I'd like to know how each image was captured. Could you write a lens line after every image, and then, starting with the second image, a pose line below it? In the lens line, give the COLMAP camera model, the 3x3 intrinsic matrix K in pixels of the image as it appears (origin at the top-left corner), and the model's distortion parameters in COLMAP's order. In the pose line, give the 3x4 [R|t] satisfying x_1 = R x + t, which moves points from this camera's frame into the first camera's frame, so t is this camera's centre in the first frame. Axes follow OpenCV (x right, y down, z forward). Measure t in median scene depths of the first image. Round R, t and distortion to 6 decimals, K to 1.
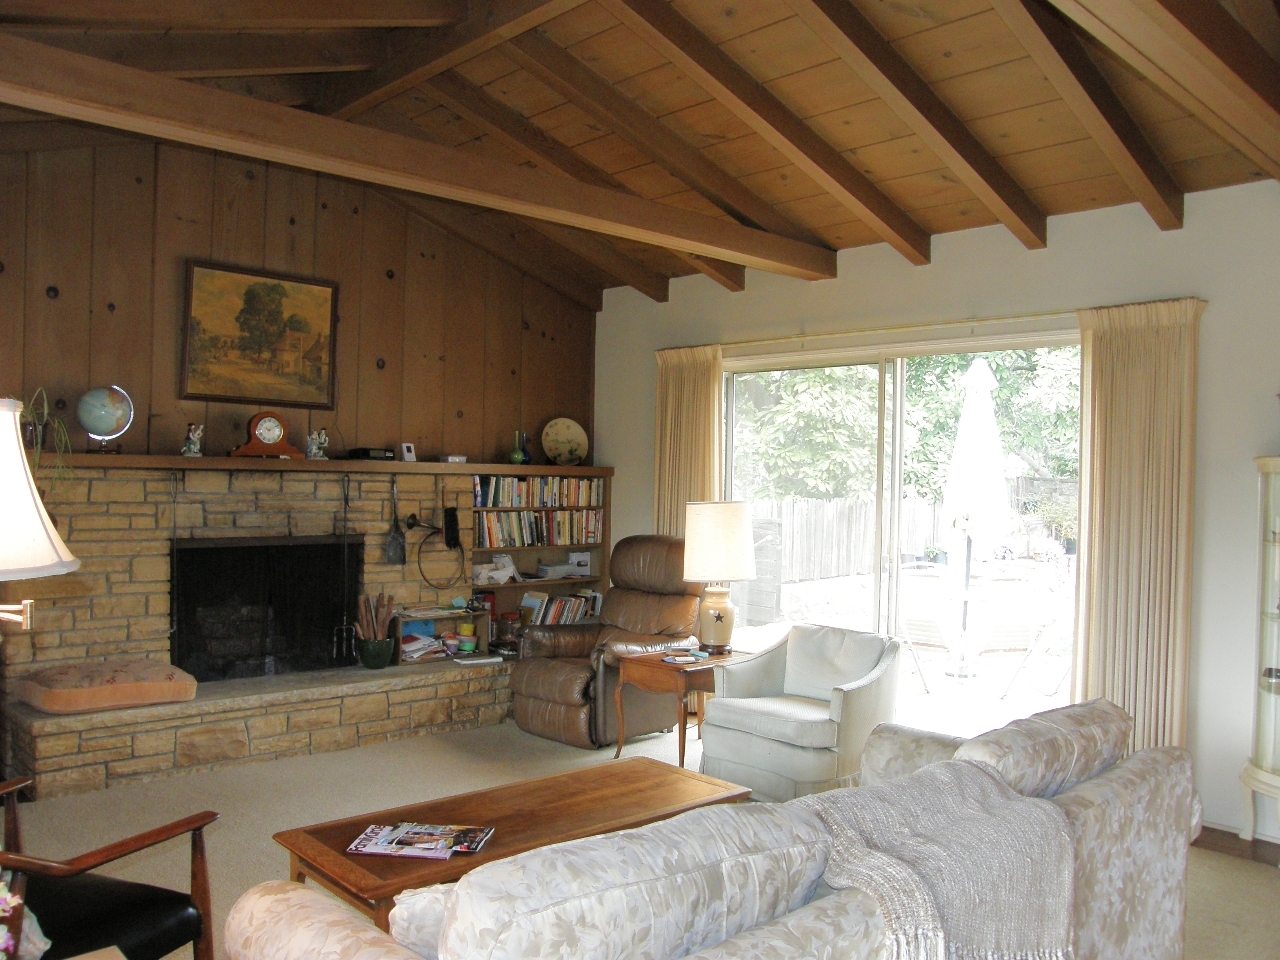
lens RADIAL K [[1054.6, 0, 633.5], [0, 1054.6, 487.0], [0, 0, 1]] dist [-0.150773, 0.139610]
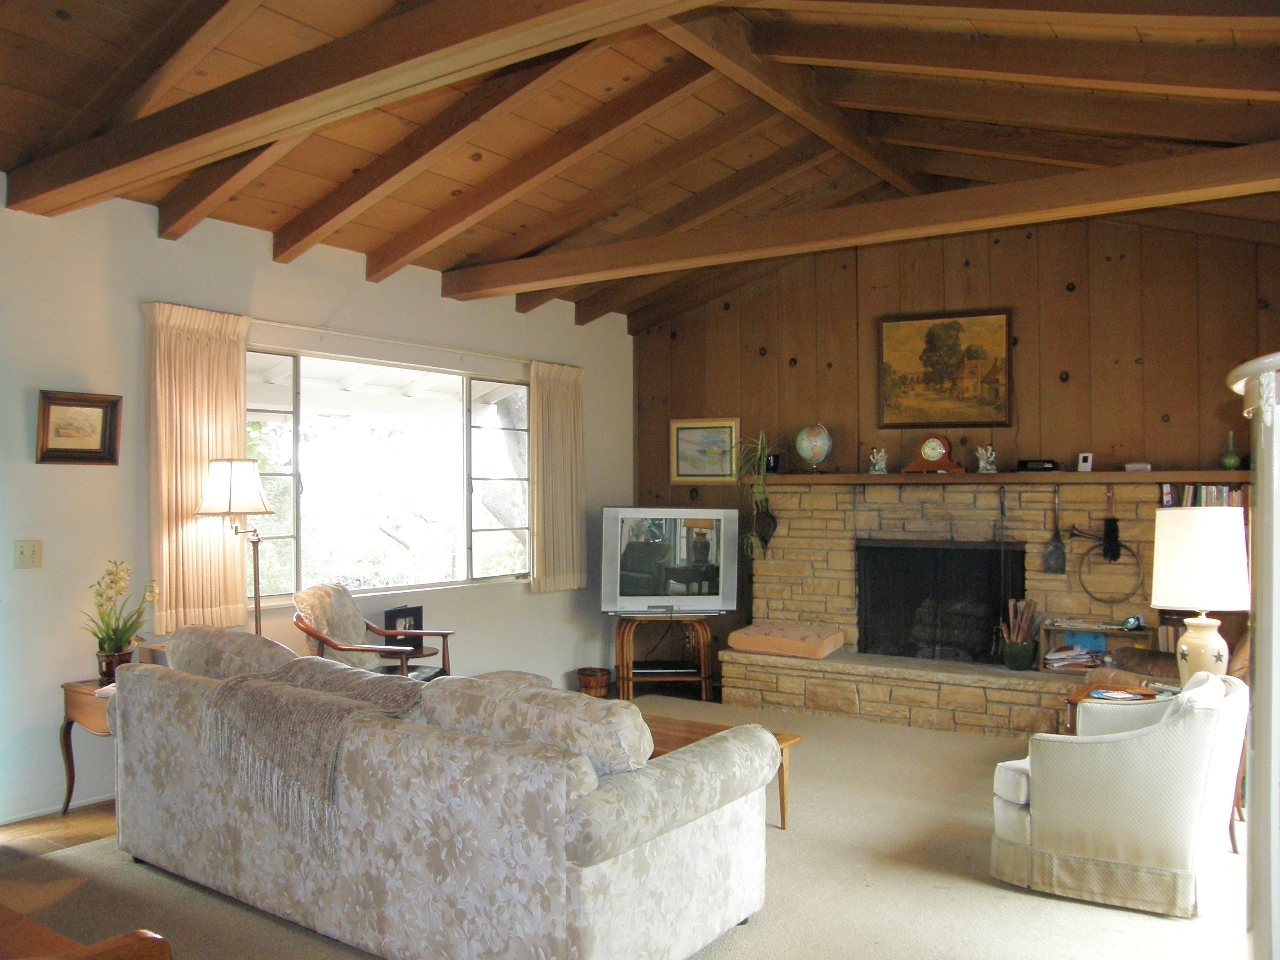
lens RADIAL K [[1054.6, 0, 633.5], [0, 1054.6, 487.0], [0, 0, 1]] dist [-0.150773, 0.139610]
pose [[0.204608, -0.021880, -0.978599, 0.732596], [-0.005124, 0.999712, -0.023424, 0.017146], [0.978831, 0.009807, 0.204437, 0.429878]]
